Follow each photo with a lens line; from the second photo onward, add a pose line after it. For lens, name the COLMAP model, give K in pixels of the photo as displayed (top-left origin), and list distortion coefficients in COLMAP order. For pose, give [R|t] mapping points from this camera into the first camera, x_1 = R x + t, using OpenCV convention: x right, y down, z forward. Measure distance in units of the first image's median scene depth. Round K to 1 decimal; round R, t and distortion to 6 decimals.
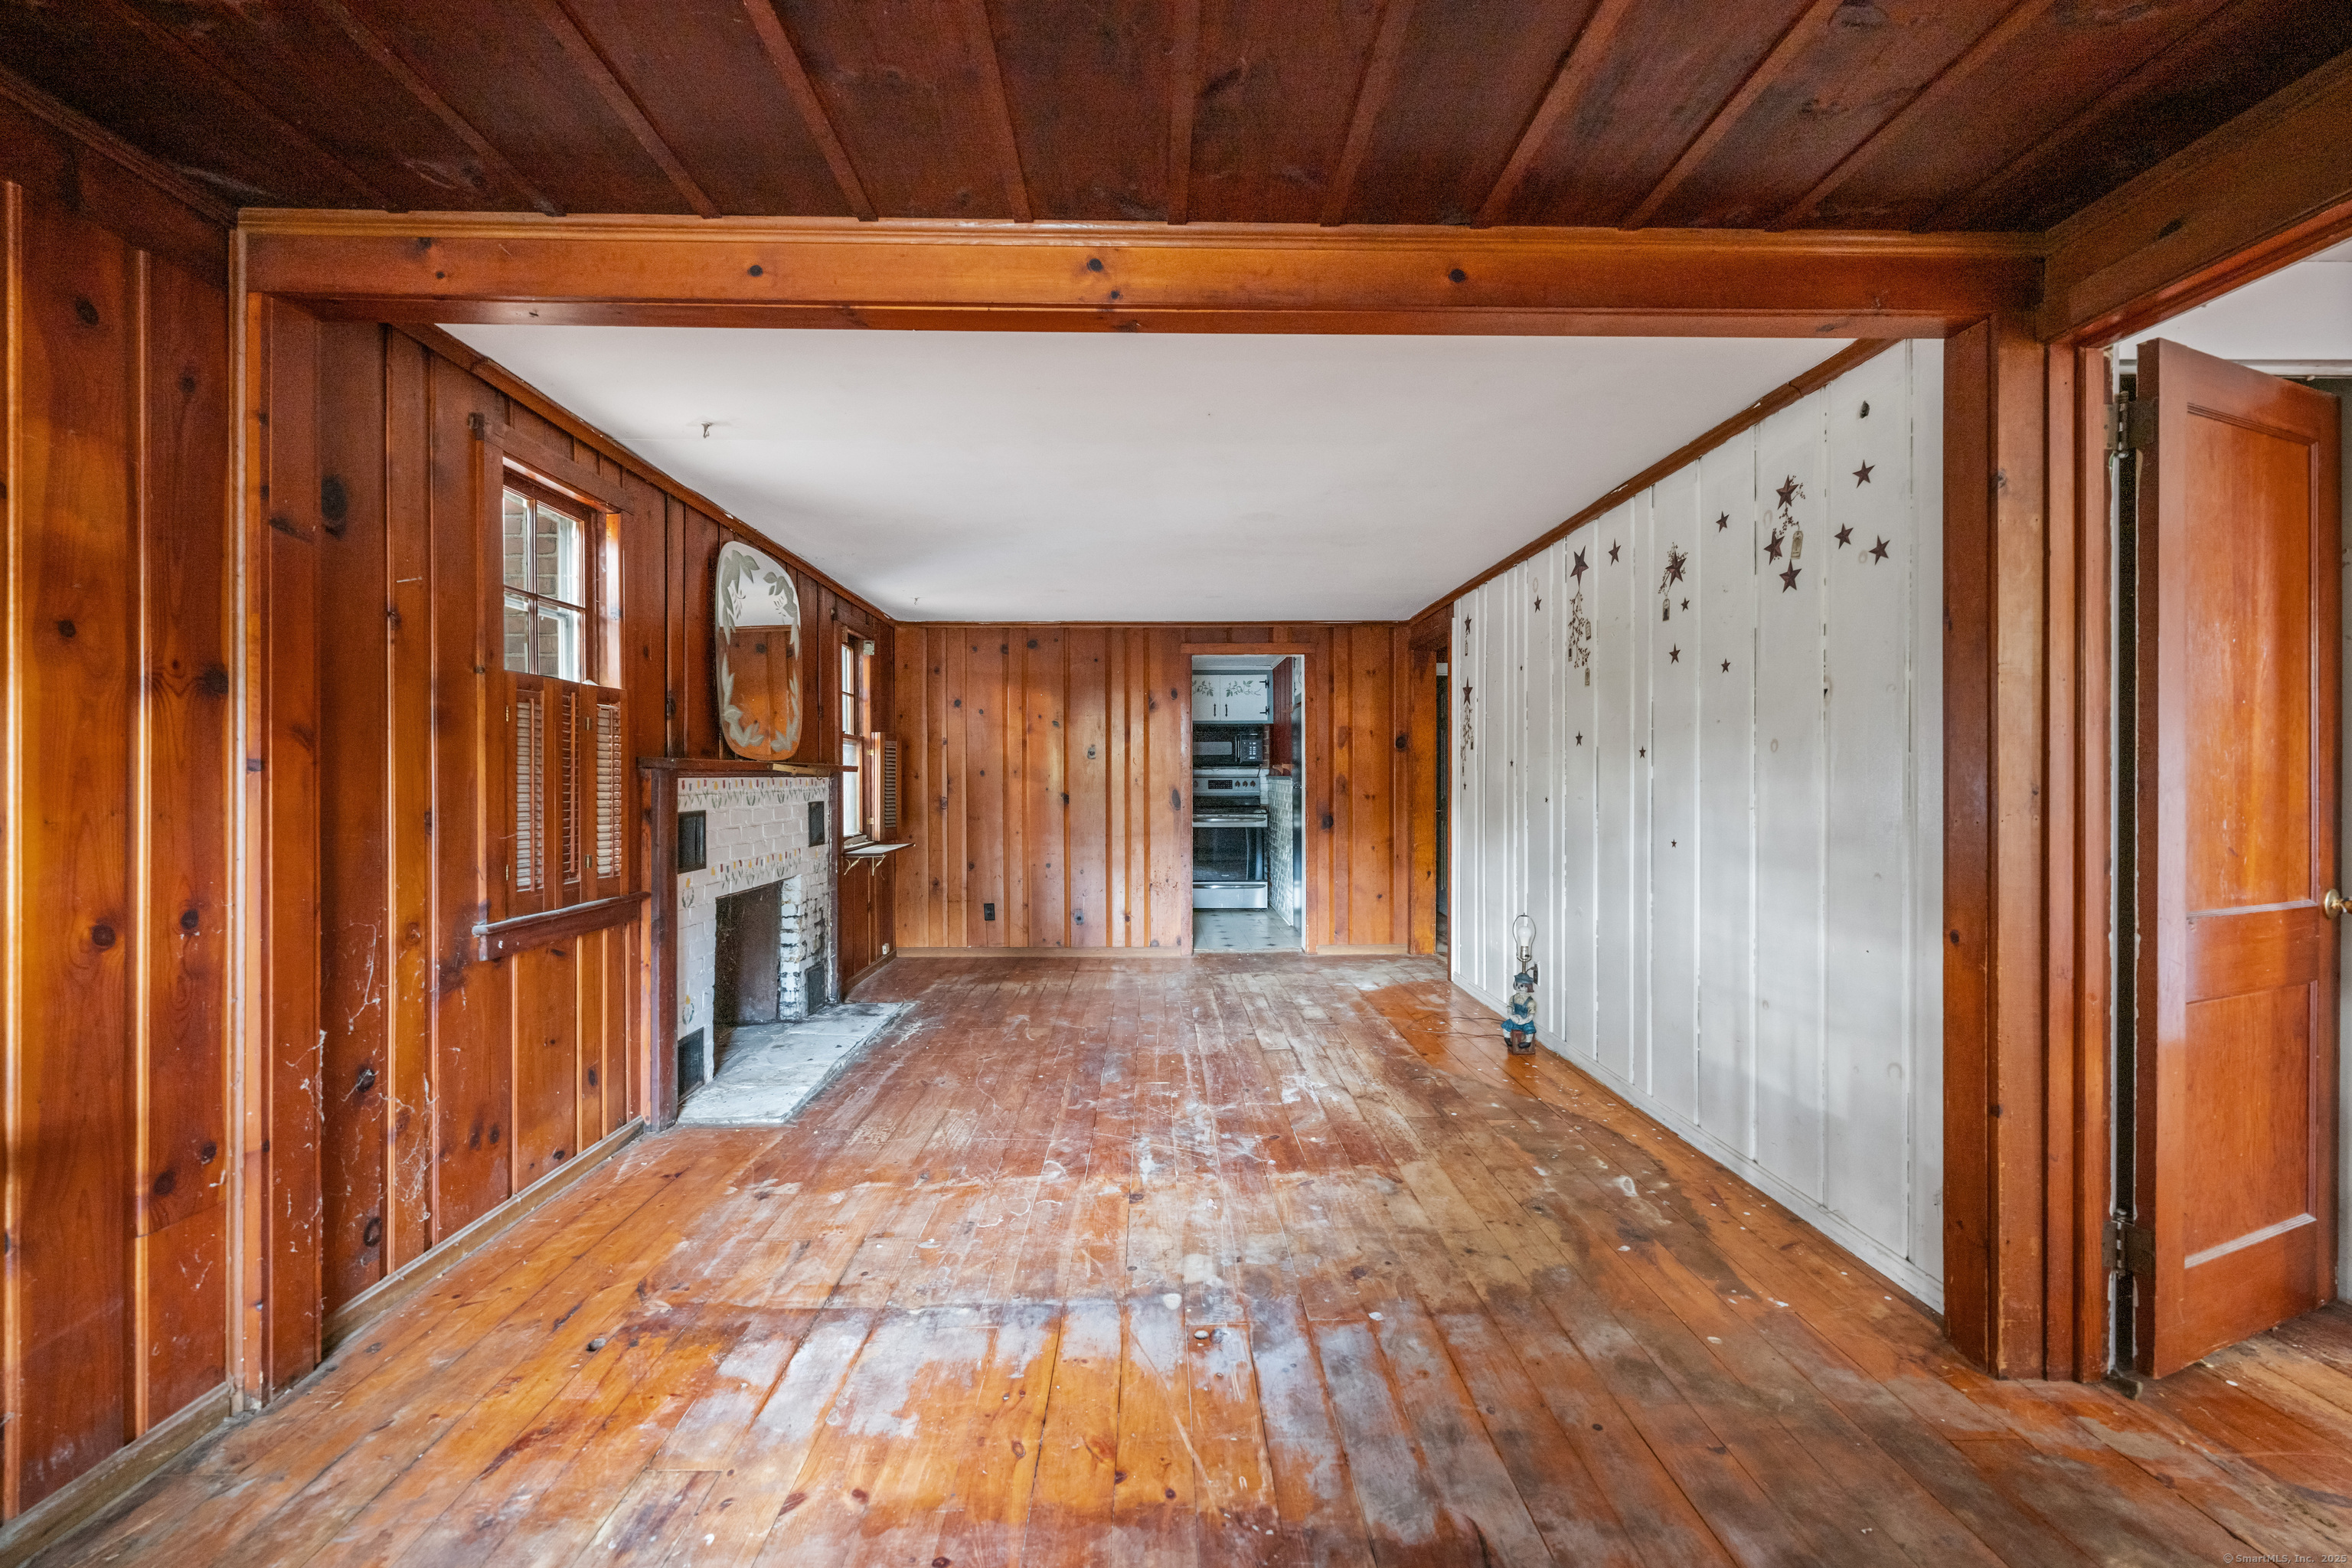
lens RADIAL K [[933.3, 0, 1178.6], [0, 933.3, 807.8], [0, 0, 1]] dist [-0.019155, 0.000054]
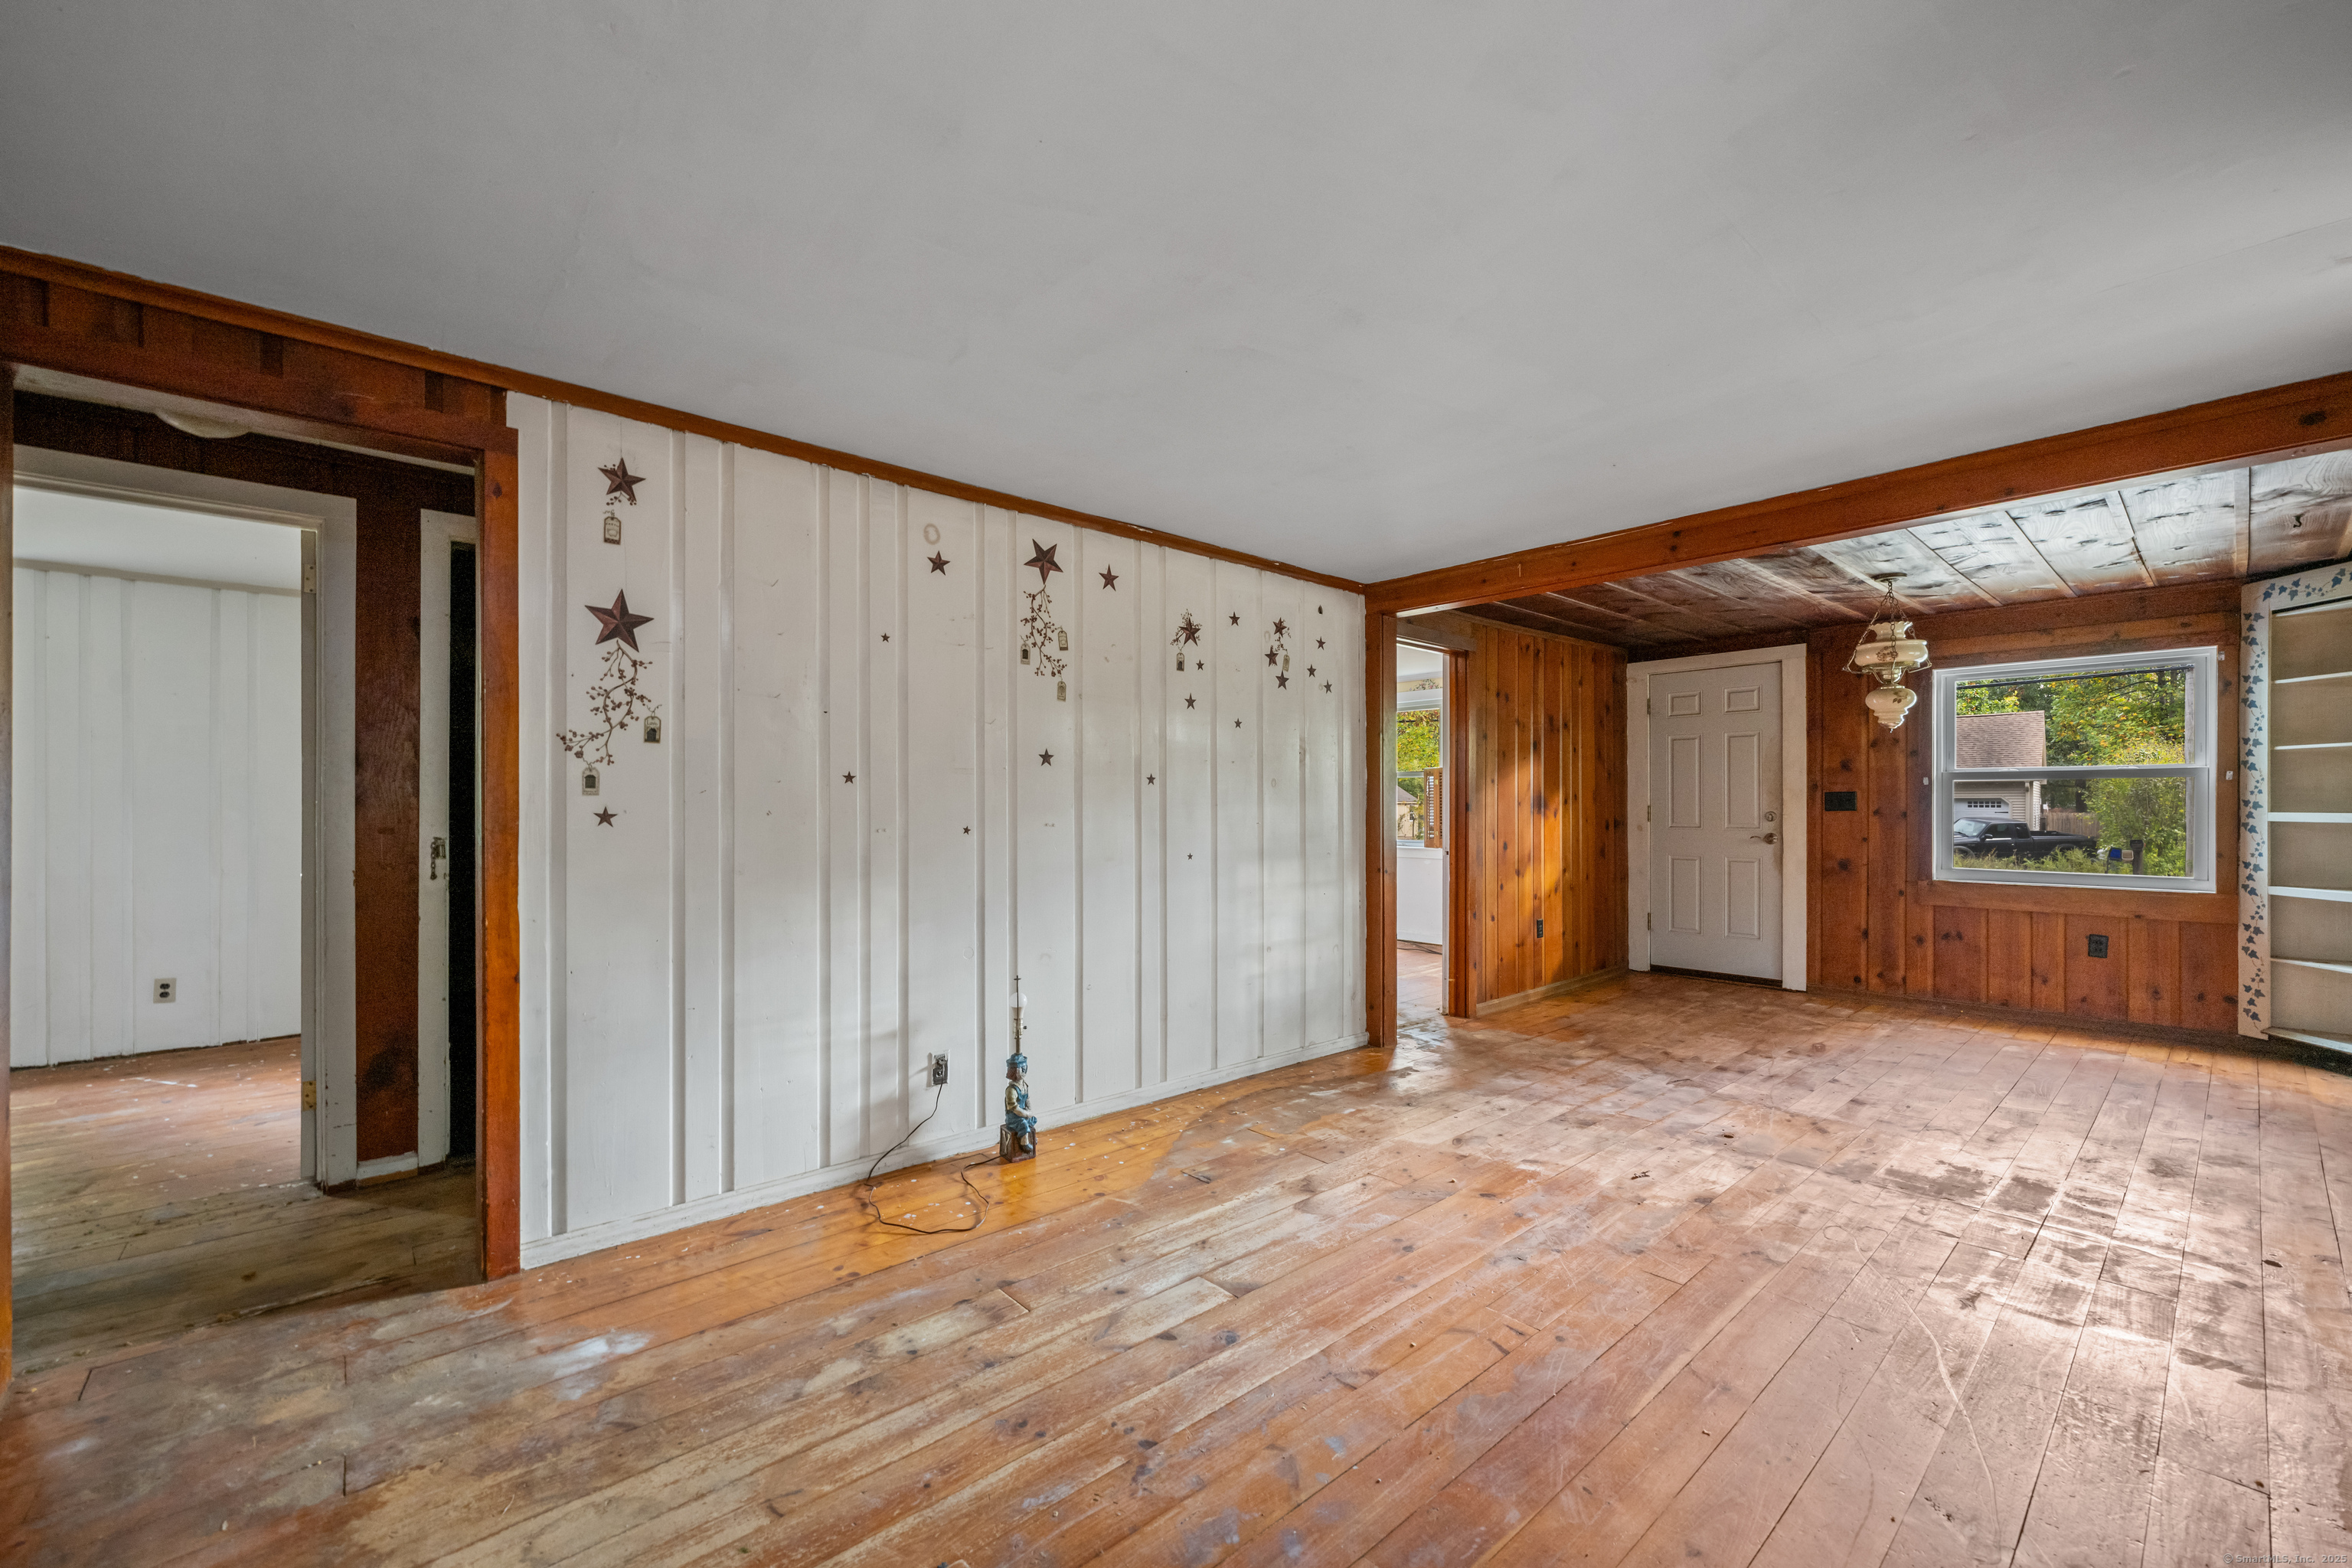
lens RADIAL K [[933.3, 0, 1178.6], [0, 933.3, 807.8], [0, 0, 1]] dist [-0.019155, 0.000054]
pose [[-0.634380, -0.002706, 0.773017, -0.452113], [0.021758, 0.999535, 0.021356, -0.057865], [-0.772715, 0.030367, -0.634026, 1.992433]]
